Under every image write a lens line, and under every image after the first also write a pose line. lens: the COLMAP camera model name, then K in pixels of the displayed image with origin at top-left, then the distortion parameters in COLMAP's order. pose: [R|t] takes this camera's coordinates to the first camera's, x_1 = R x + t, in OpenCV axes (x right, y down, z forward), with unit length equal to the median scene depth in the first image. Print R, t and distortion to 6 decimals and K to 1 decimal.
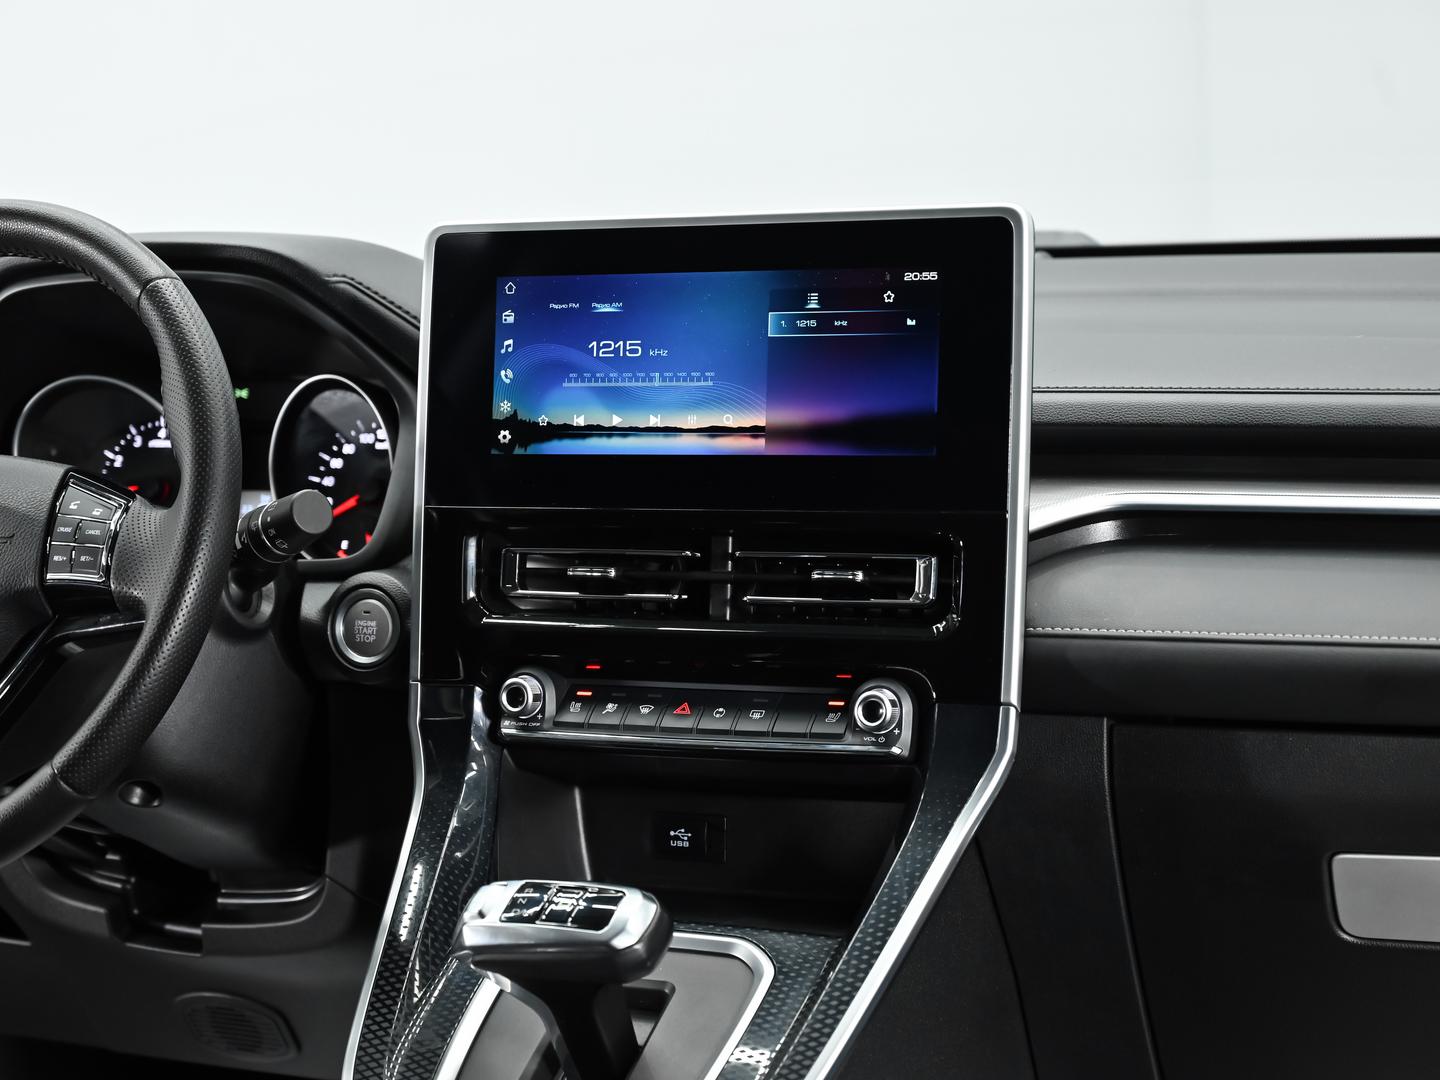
lens RADIAL K [[3036.8, 0, 720.0], [0, 3036.8, 540.0], [0, 0, 1]] dist [-0.027478, 0.078028]
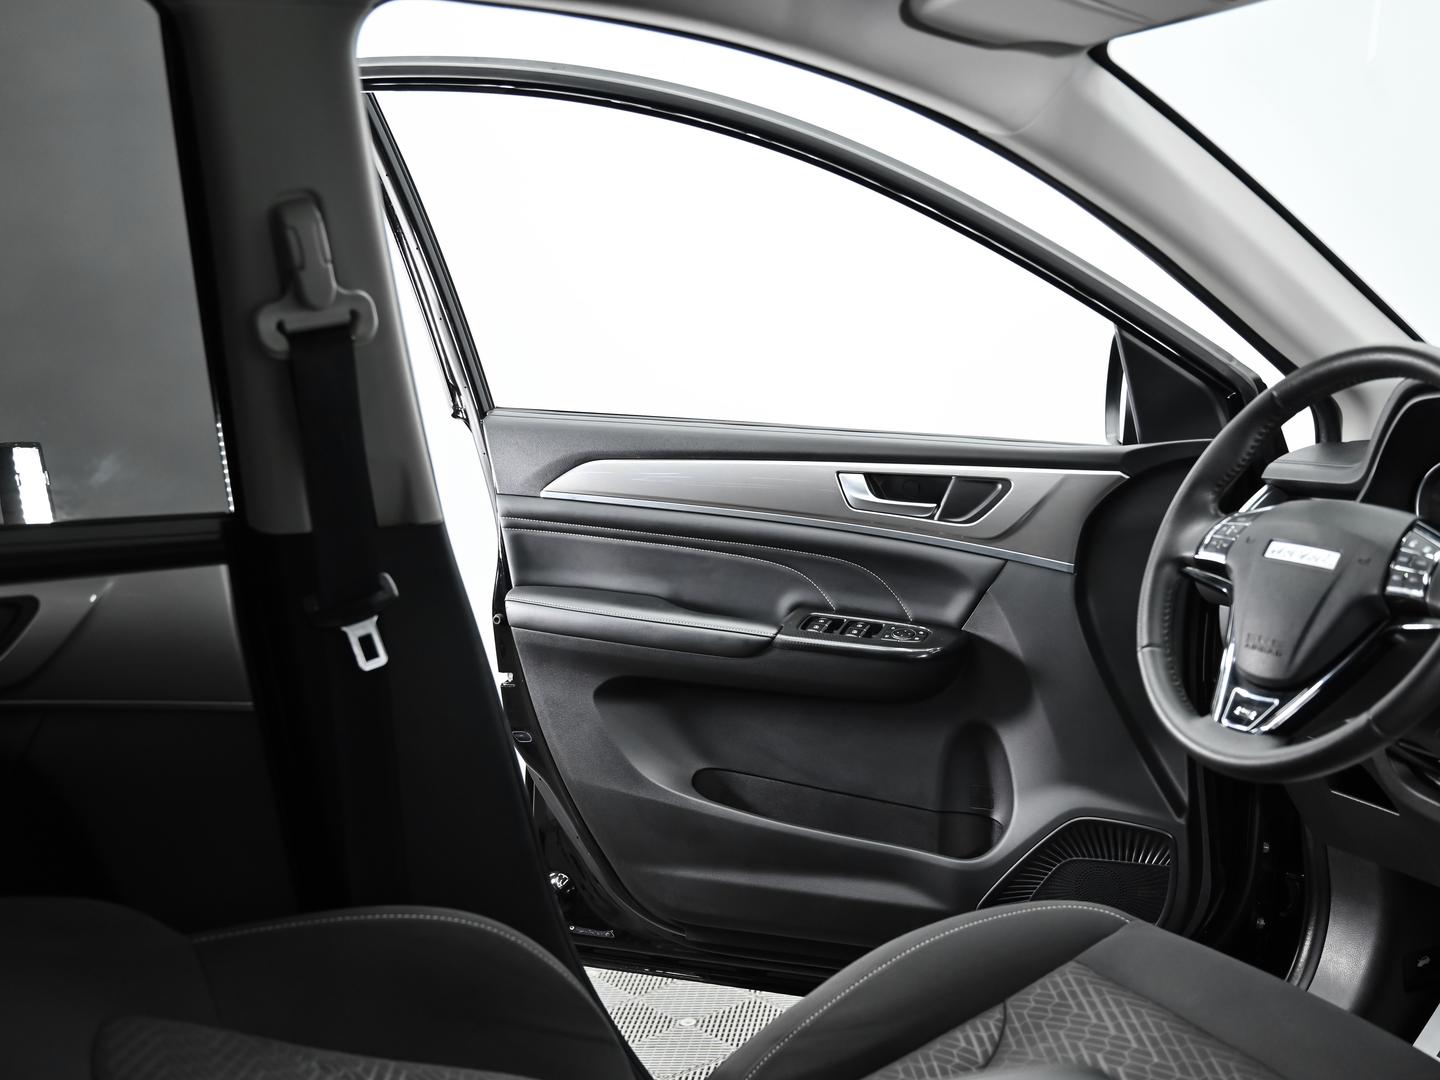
lens RADIAL K [[1650.0, 0, 720.0], [0, 1650.0, 540.0], [0, 0, 1]] dist [-0.013315, -0.014123]
pose [[0.750785, 0.092631, -0.654020, 0.064325], [-0.085559, 0.995415, 0.042767, -0.018669], [0.654982, 0.023848, 0.755268, 0.153086]]
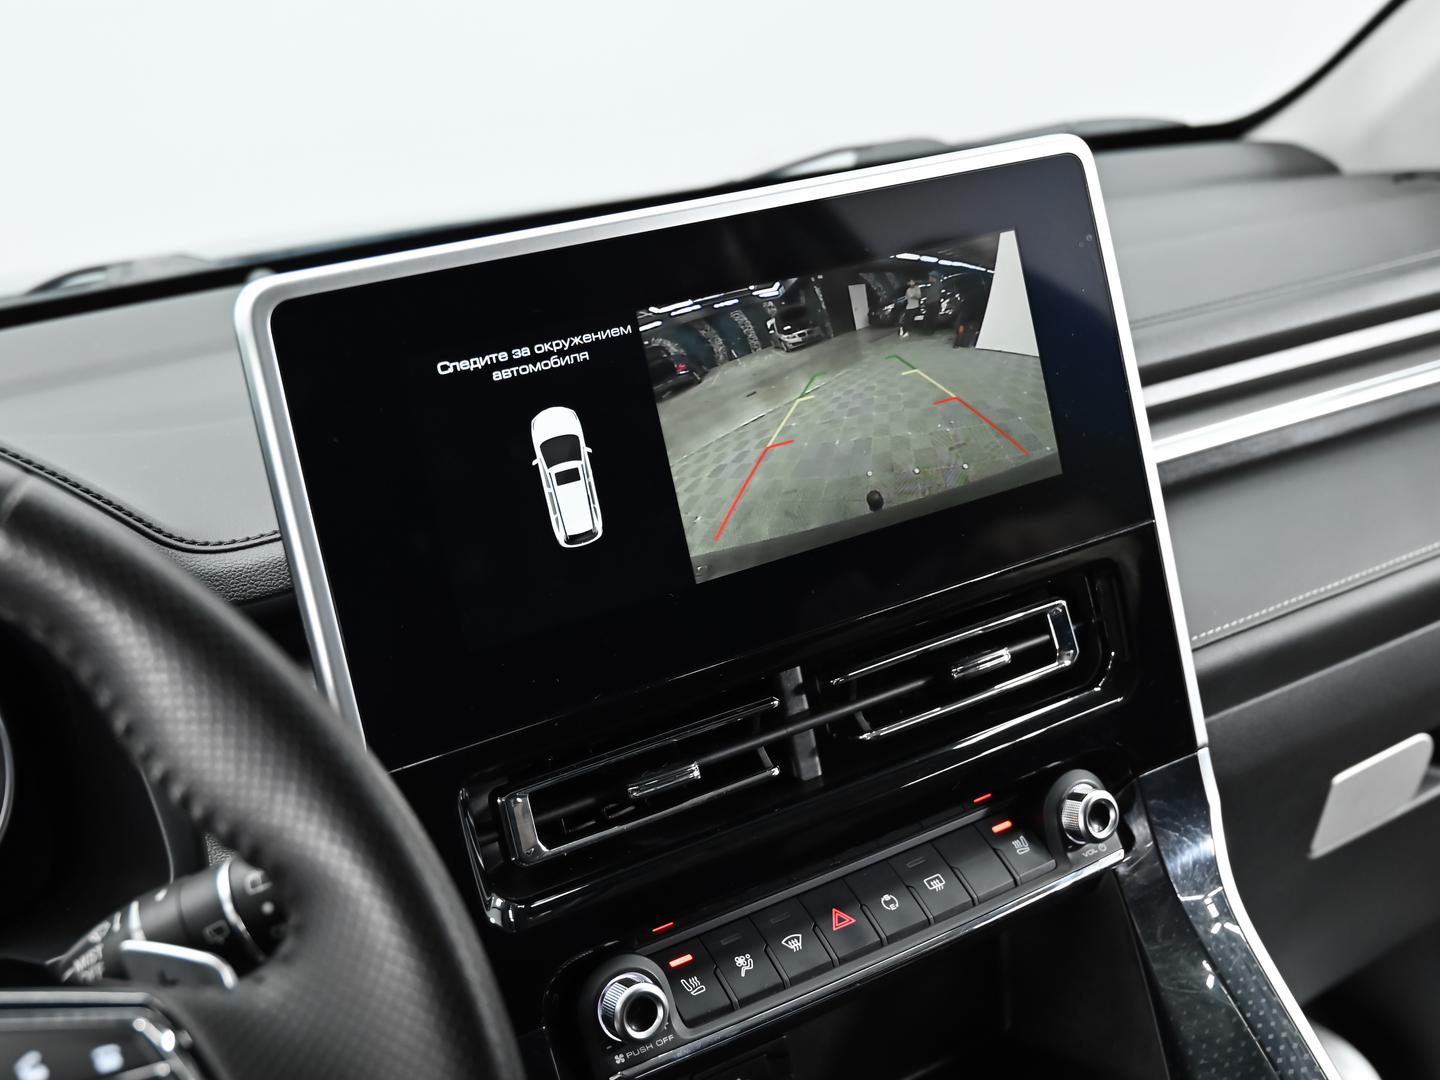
lens RADIAL K [[1847.3, 0, 720.0], [0, 1847.3, 540.0], [0, 0, 1]] dist [0.004871, 0.027060]
pose [[0.544421, -0.248426, 0.801180, -0.343245], [0.203049, 0.965761, 0.161481, -0.101033], [-0.813865, 0.074765, 0.576224, 0.779262]]
